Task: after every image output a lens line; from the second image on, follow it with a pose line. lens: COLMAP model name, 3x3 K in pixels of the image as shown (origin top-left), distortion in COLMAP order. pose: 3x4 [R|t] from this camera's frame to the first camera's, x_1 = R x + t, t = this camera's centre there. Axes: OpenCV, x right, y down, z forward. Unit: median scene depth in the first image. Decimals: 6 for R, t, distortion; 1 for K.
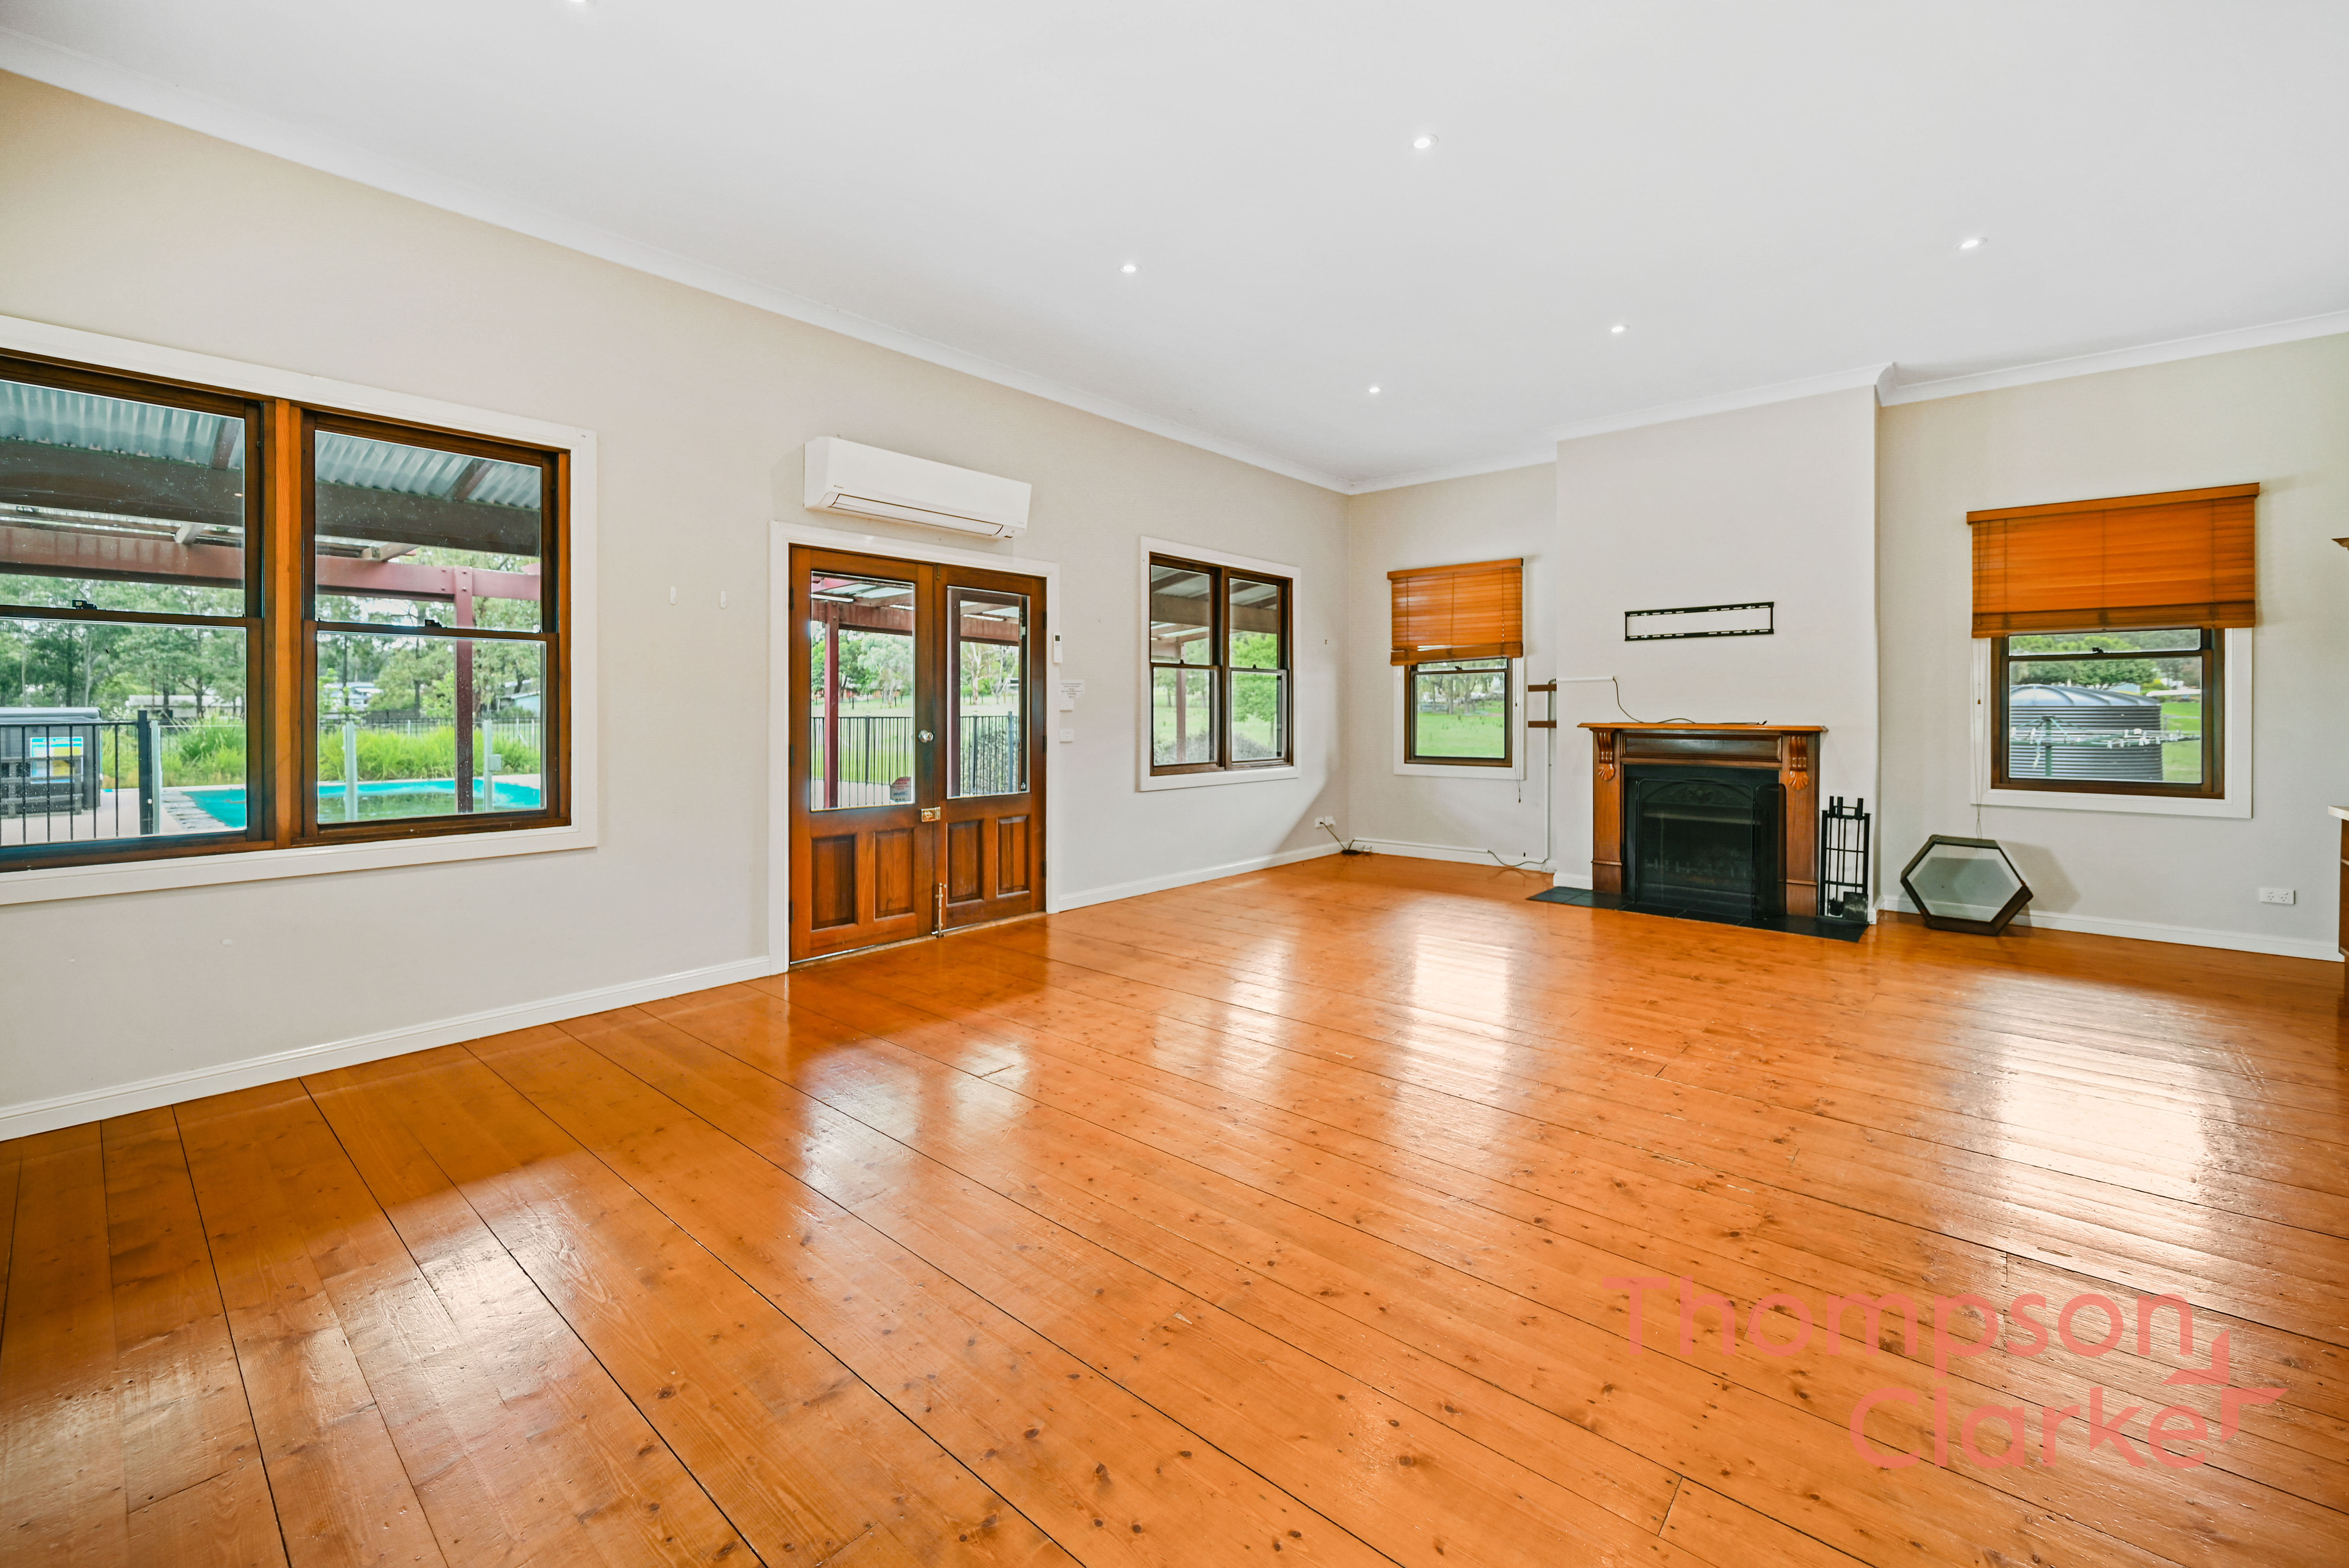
lens RADIAL K [[958.5, 0, 1185.1], [0, 958.5, 705.3], [0, 0, 1]] dist [-0.001223, -0.000193]
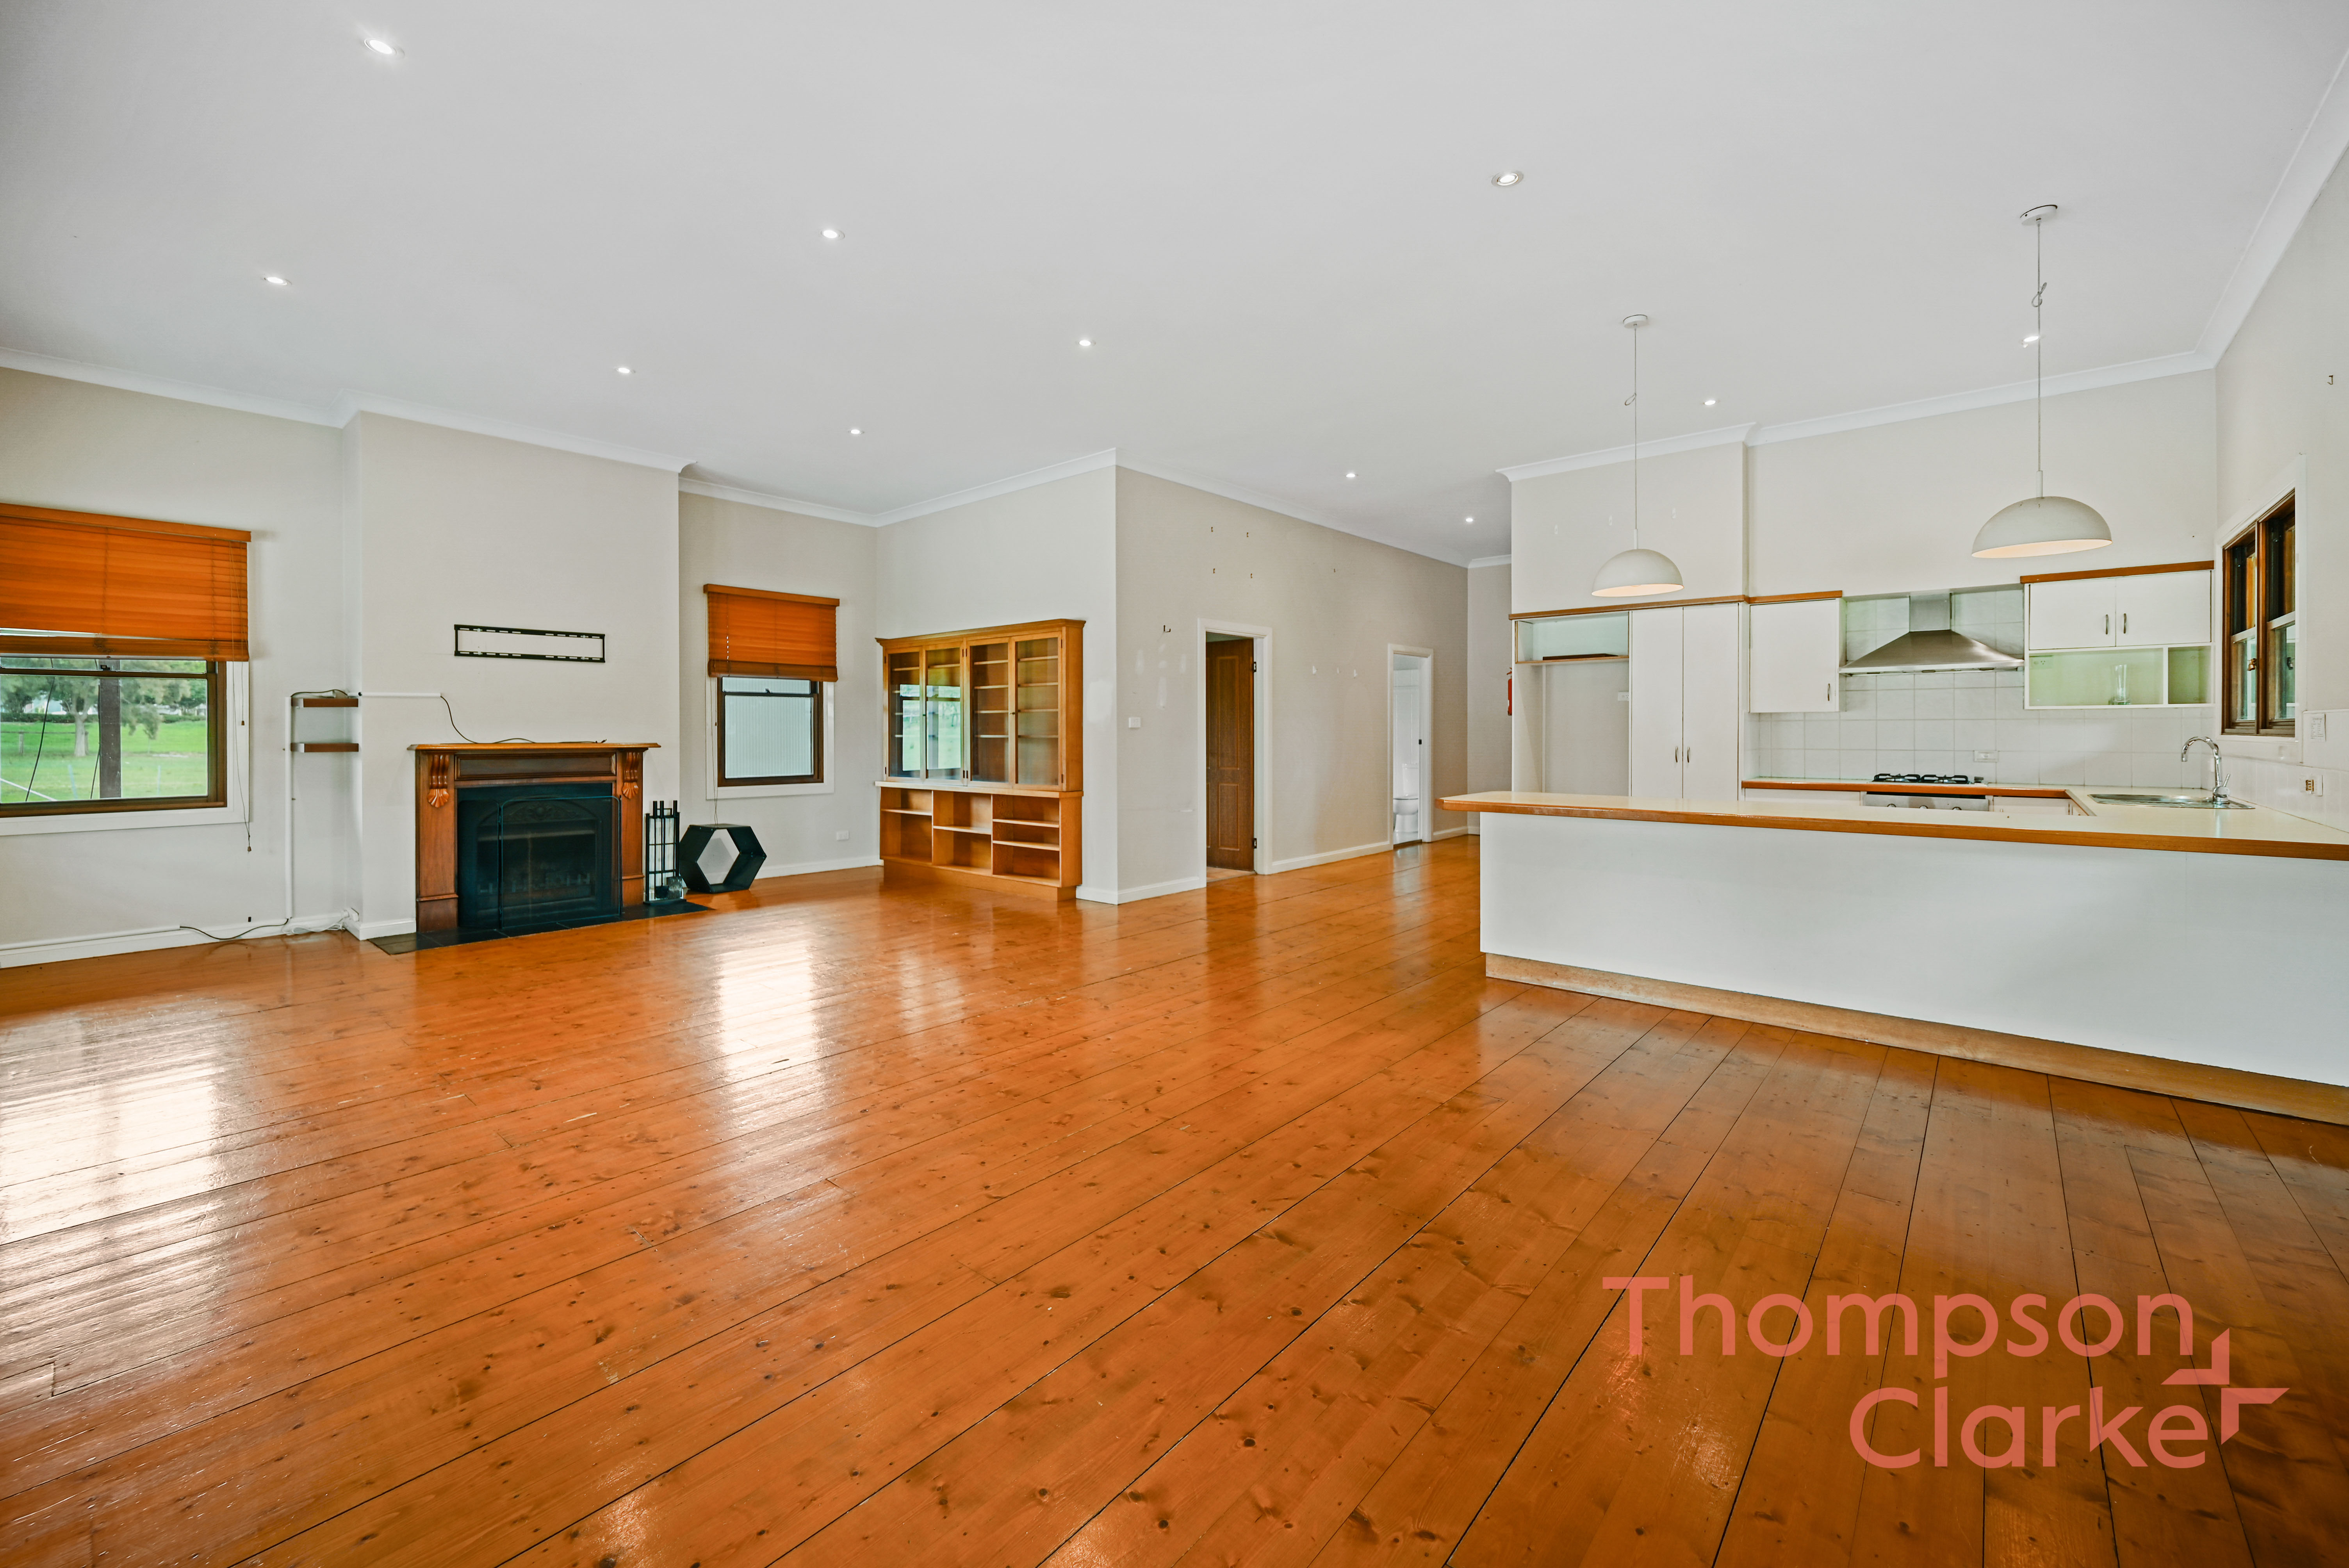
lens RADIAL K [[958.5, 0, 1145.8], [0, 958.5, 732.9], [0, 0, 1]] dist [-0.001223, -0.000193]
pose [[0.015515, -0.003398, 0.999874, -0.511683], [-0.003853, 0.999987, 0.003458, 0.001984], [-0.999872, -0.003906, 0.015502, 0.348602]]
